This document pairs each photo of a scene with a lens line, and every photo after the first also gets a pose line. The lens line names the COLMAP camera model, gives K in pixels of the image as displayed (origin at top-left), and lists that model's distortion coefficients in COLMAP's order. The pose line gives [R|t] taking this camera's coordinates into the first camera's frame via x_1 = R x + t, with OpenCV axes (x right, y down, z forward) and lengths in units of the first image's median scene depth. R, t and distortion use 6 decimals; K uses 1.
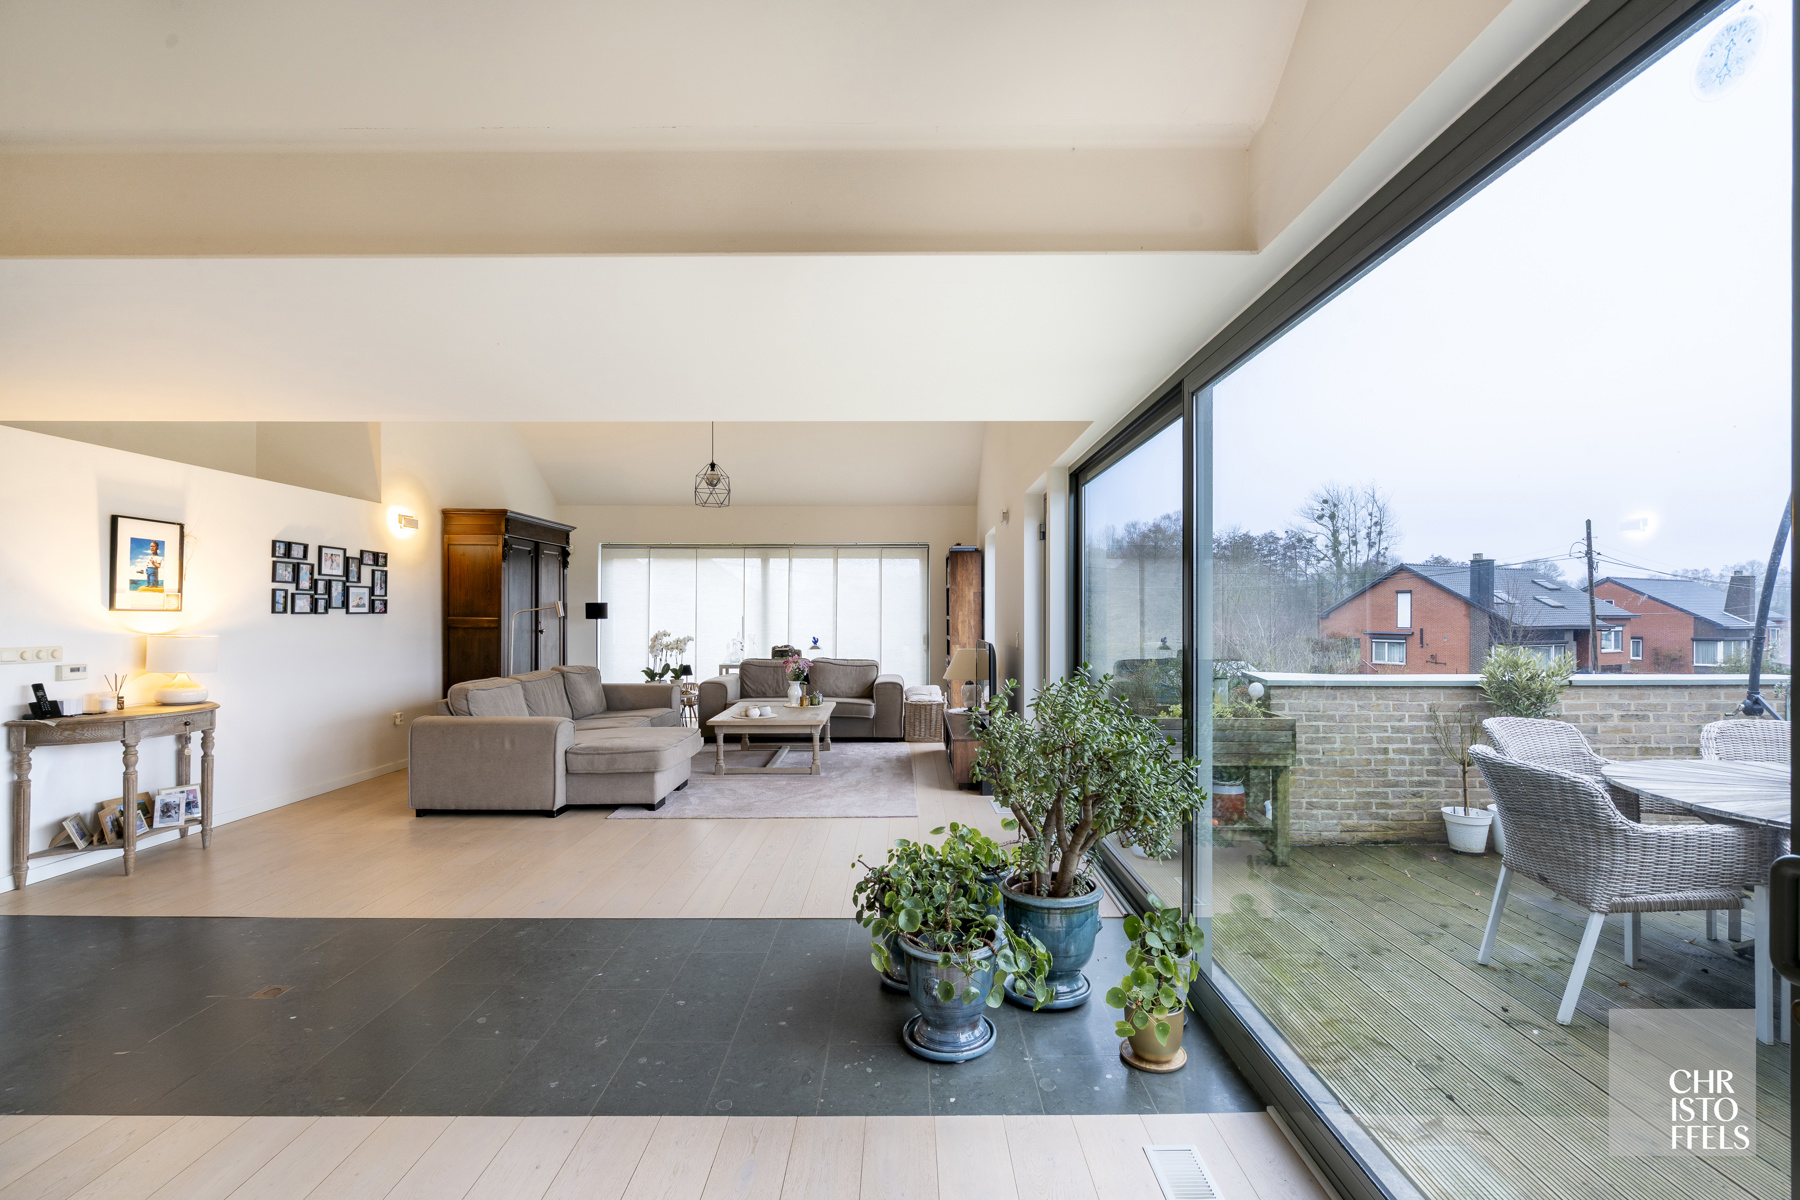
lens RADIAL K [[845.4, 0, 909.6], [0, 845.4, 622.3], [0, 0, 1]] dist [-0.002769, 0.000432]
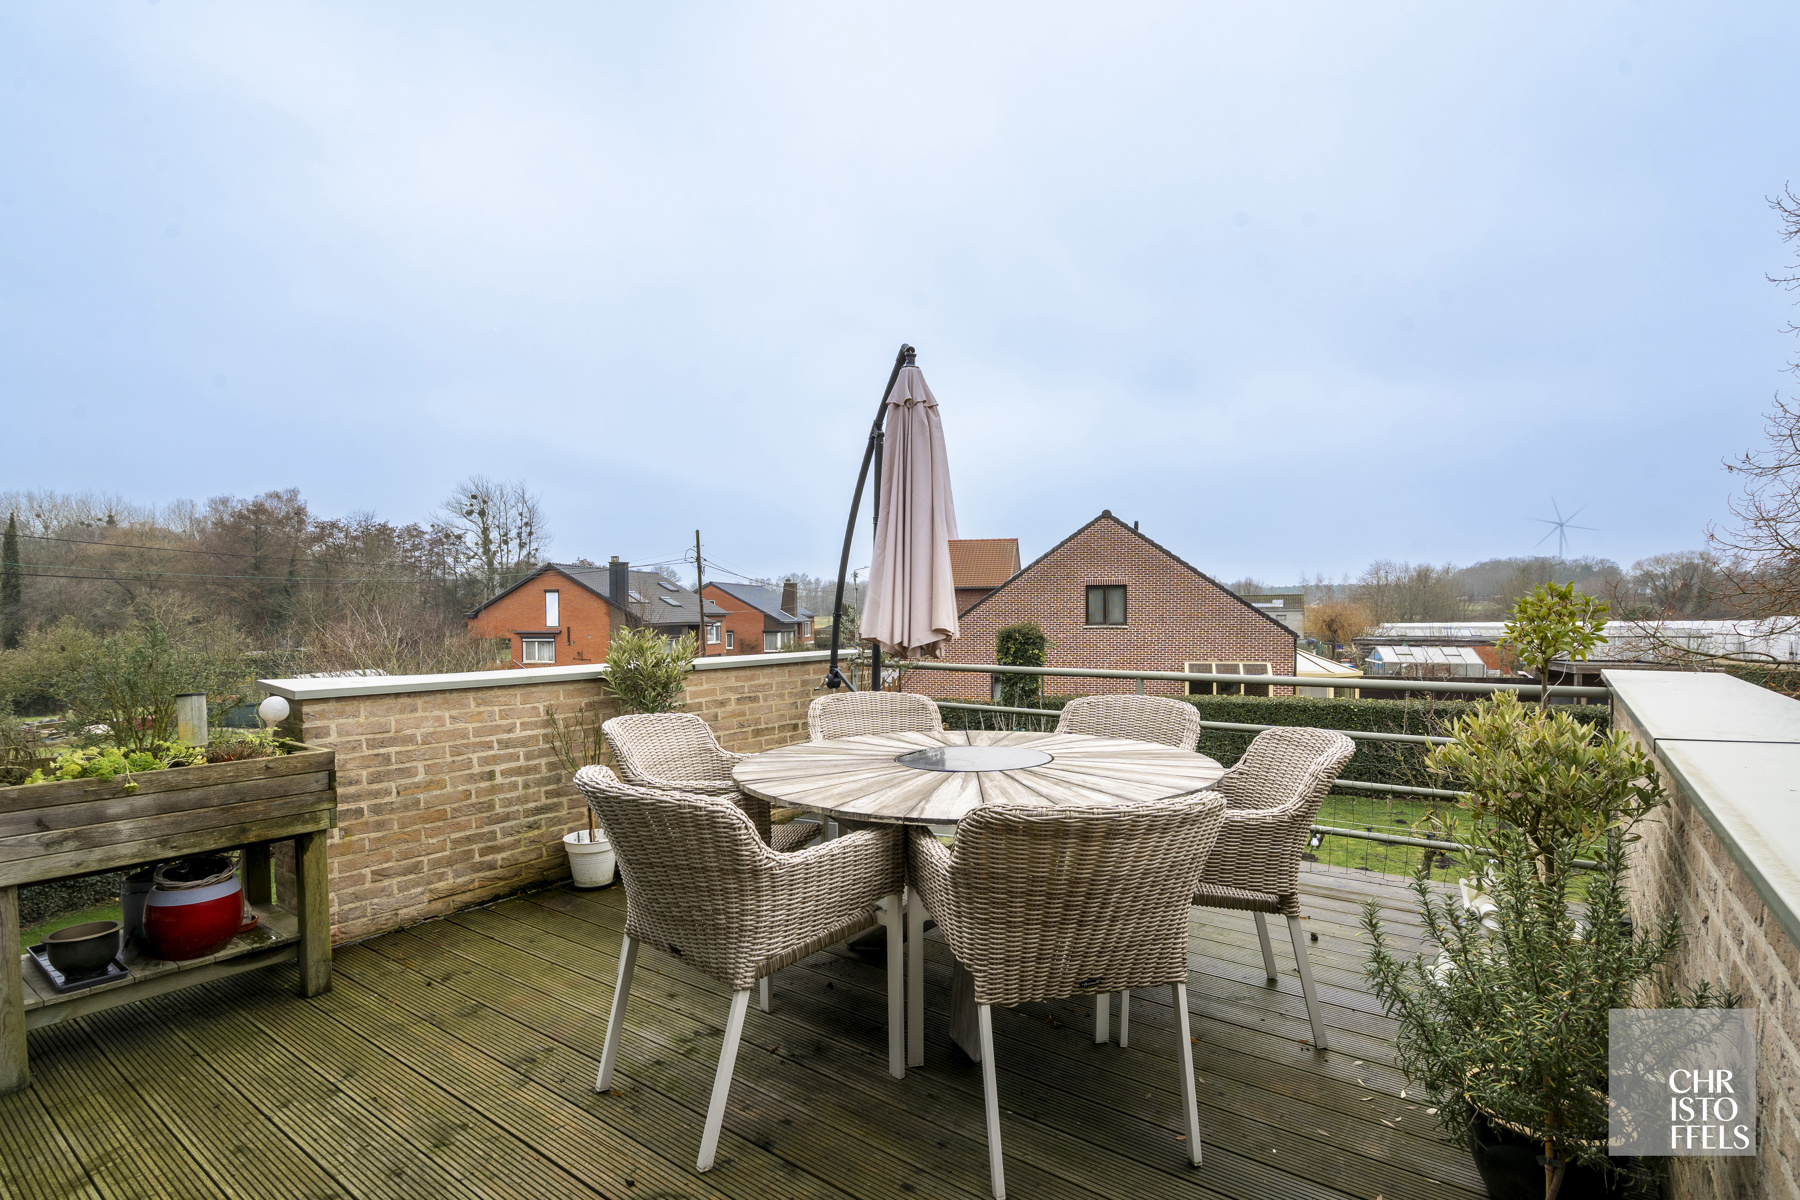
lens RADIAL K [[845.4, 0, 909.6], [0, 845.4, 622.3], [0, 0, 1]] dist [-0.002769, 0.000432]
pose [[0.602776, -0.014374, 0.797781, 0.200672], [0.017410, 0.999837, 0.004860, 0.022934], [-0.797720, 0.010959, 0.602928, 0.269122]]
